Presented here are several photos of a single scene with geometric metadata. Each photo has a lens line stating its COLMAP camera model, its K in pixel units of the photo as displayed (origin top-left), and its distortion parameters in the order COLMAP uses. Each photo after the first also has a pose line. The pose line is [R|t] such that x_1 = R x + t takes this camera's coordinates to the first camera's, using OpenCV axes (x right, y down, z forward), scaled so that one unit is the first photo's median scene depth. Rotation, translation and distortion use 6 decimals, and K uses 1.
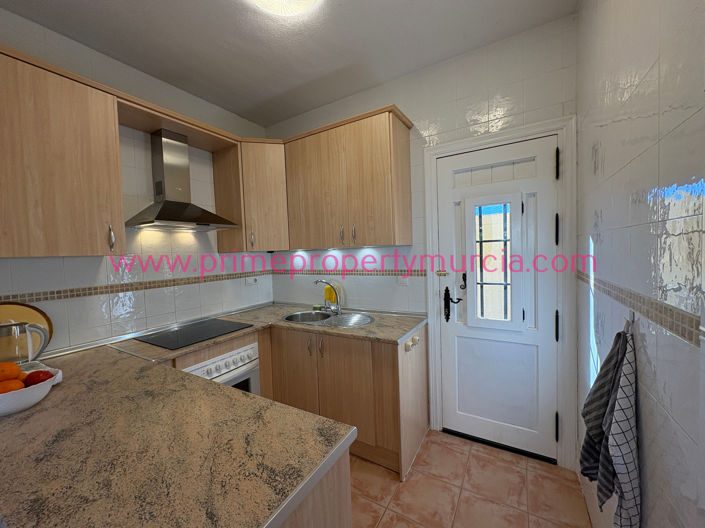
lens RADIAL K [[280.7, 0, 352.9], [0, 280.7, 263.2], [0, 0, 1]] dist [-0.000611, -0.000454]
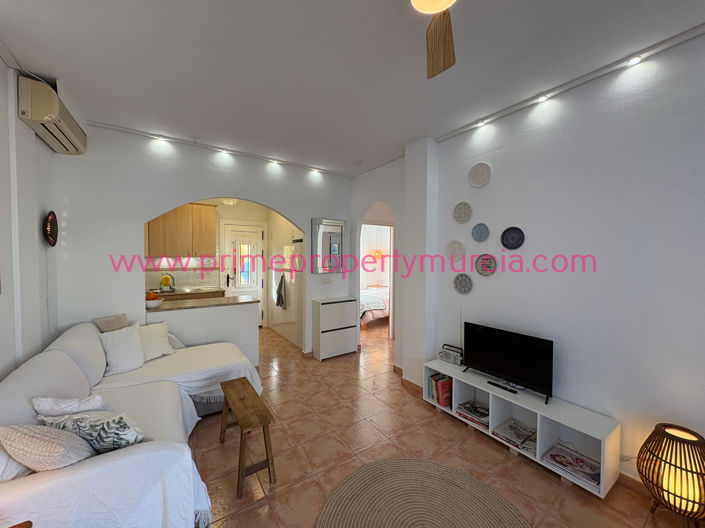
lens RADIAL K [[280.7, 0, 354.6], [0, 280.7, 260.8], [0, 0, 1]] dist [-0.000611, -0.000454]
pose [[0.429630, 0.021608, 0.902746, -1.525994], [0.008358, 0.999576, -0.027903, 0.046473], [-0.902966, 0.019533, 0.429267, -1.198101]]
